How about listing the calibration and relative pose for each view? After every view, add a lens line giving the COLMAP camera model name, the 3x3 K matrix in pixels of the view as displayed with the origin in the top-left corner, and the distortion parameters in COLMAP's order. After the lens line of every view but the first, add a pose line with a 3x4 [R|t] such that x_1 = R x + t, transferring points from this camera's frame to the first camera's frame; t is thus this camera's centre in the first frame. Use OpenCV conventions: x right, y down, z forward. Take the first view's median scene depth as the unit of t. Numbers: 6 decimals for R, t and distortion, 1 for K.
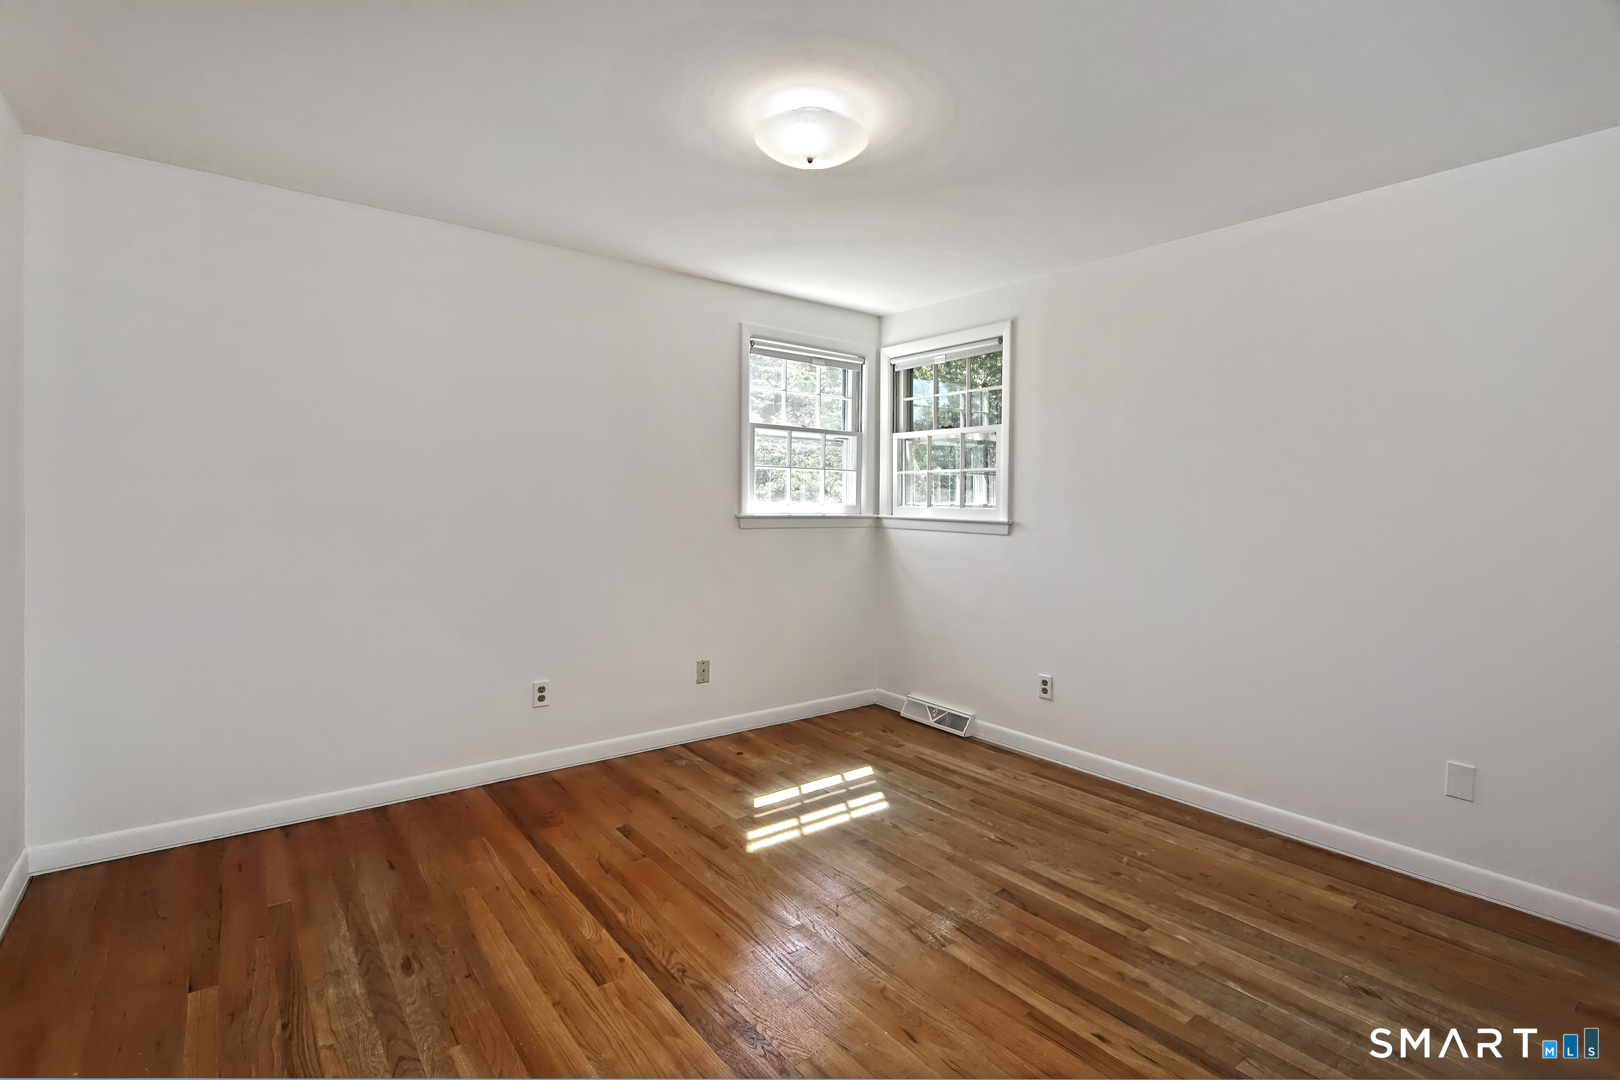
lens RADIAL K [[753.5, 0, 813.2], [0, 753.5, 492.3], [0, 0, 1]] dist [0.003226, 0.000714]
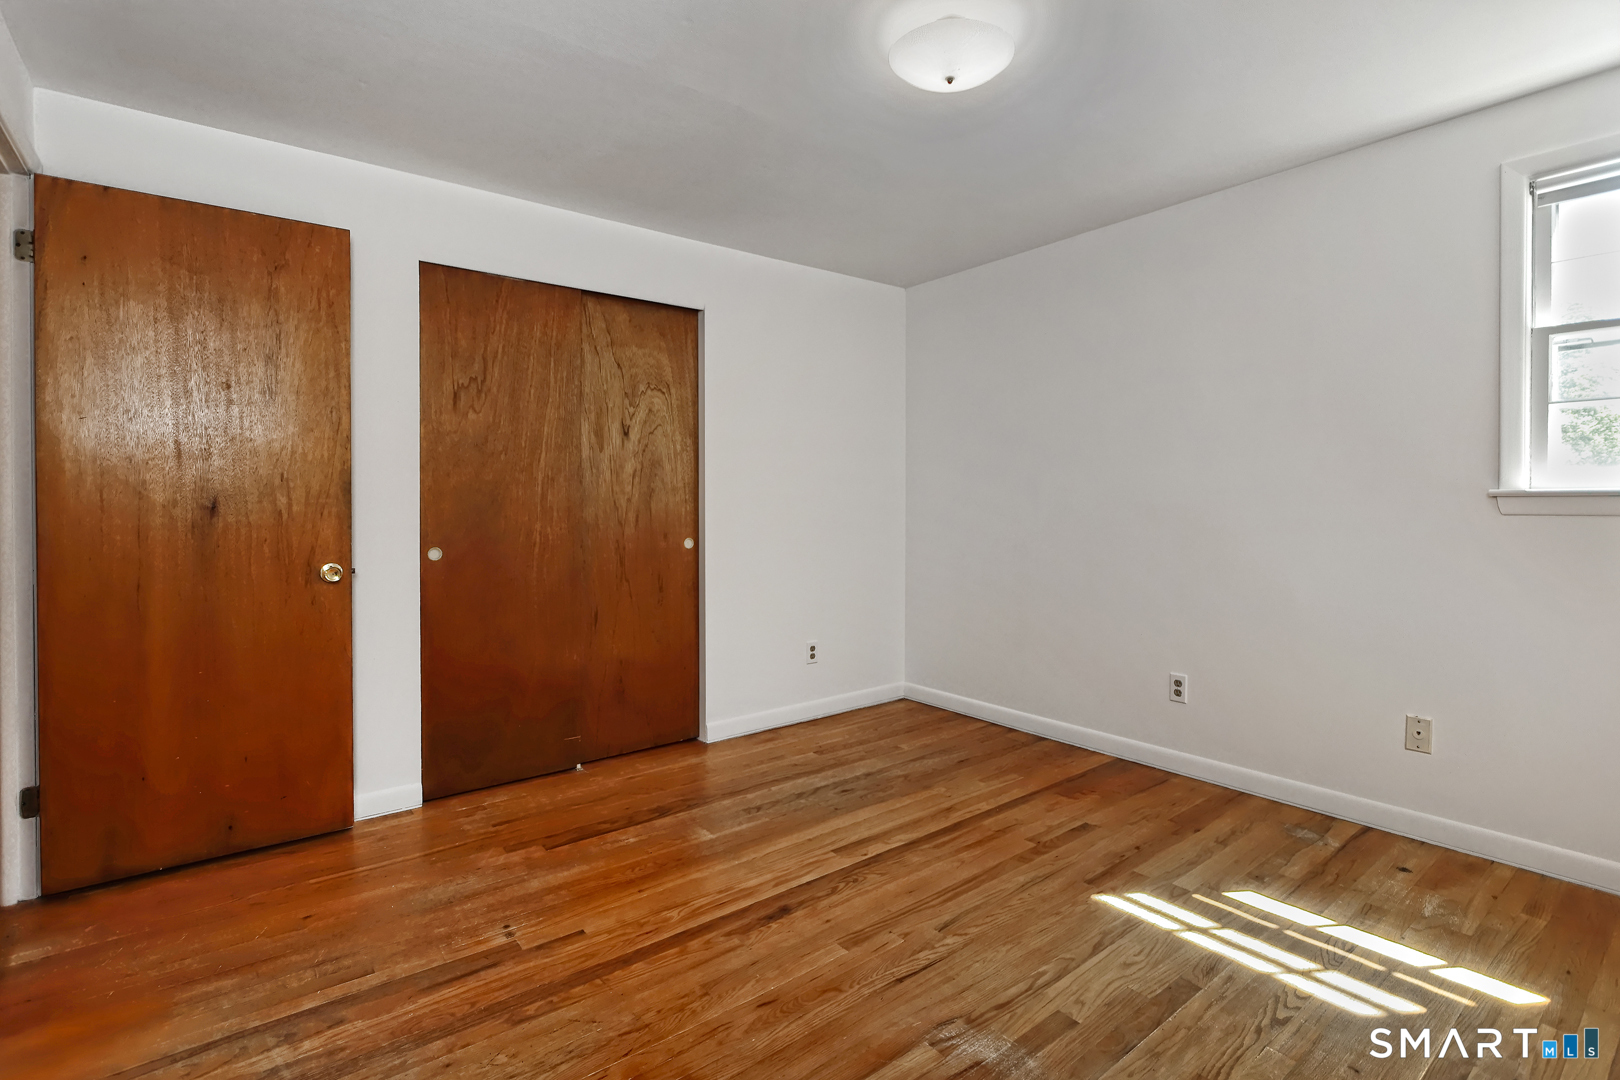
lens RADIAL K [[784.5, 0, 836.8], [0, 784.5, 517.4], [0, 0, 1]] dist [0.000701, 0.000427]
pose [[0.026282, 0.000522, -0.999654, 0.649695], [0.012365, 0.999923, 0.000848, 0.056159], [0.999578, -0.012383, 0.026273, 0.614250]]
